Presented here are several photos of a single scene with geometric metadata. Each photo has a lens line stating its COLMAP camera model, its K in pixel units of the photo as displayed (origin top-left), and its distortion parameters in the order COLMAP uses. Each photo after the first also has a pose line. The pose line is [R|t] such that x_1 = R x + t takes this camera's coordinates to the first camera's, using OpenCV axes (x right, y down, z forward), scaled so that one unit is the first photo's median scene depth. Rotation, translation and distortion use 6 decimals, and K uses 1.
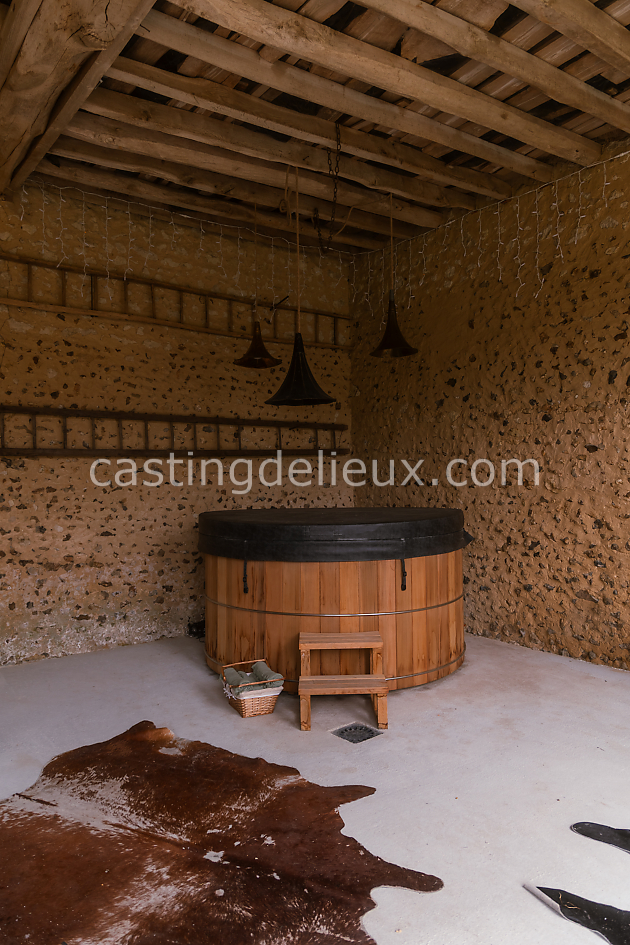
lens RADIAL K [[739.3, 0, 316.5], [0, 739.3, 472.7], [0, 0, 1]] dist [0.039357, -0.001382]
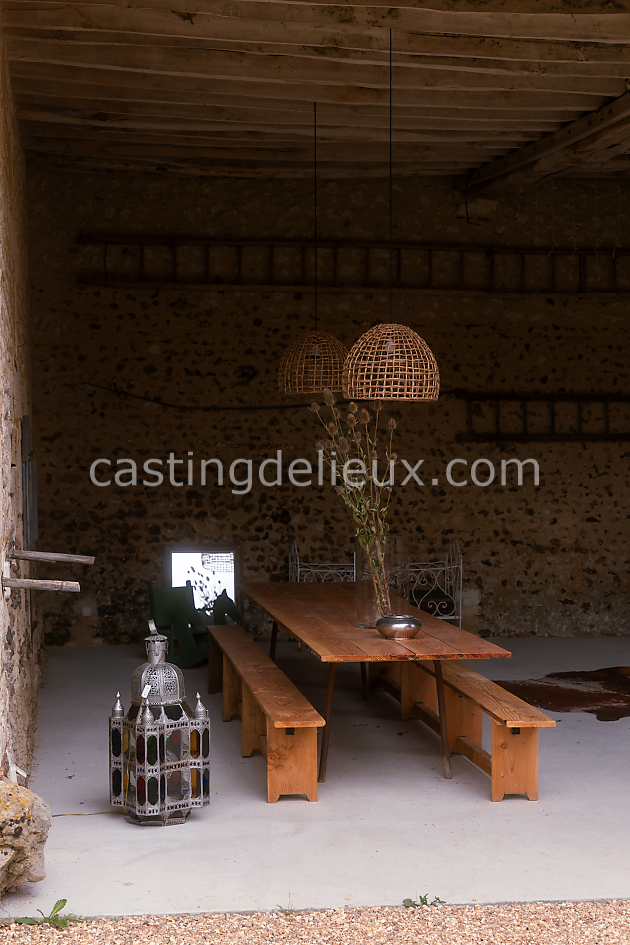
lens RADIAL K [[1573.1, 0, 315.7], [0, 1573.1, 472.1], [0, 0, 1]] dist [-0.055275, 0.000000]
pose [[0.899528, 0.017706, -0.436504, 0.300695], [-0.008428, 0.999696, 0.023184, -0.025884], [0.436782, -0.017175, 0.899404, -1.048282]]
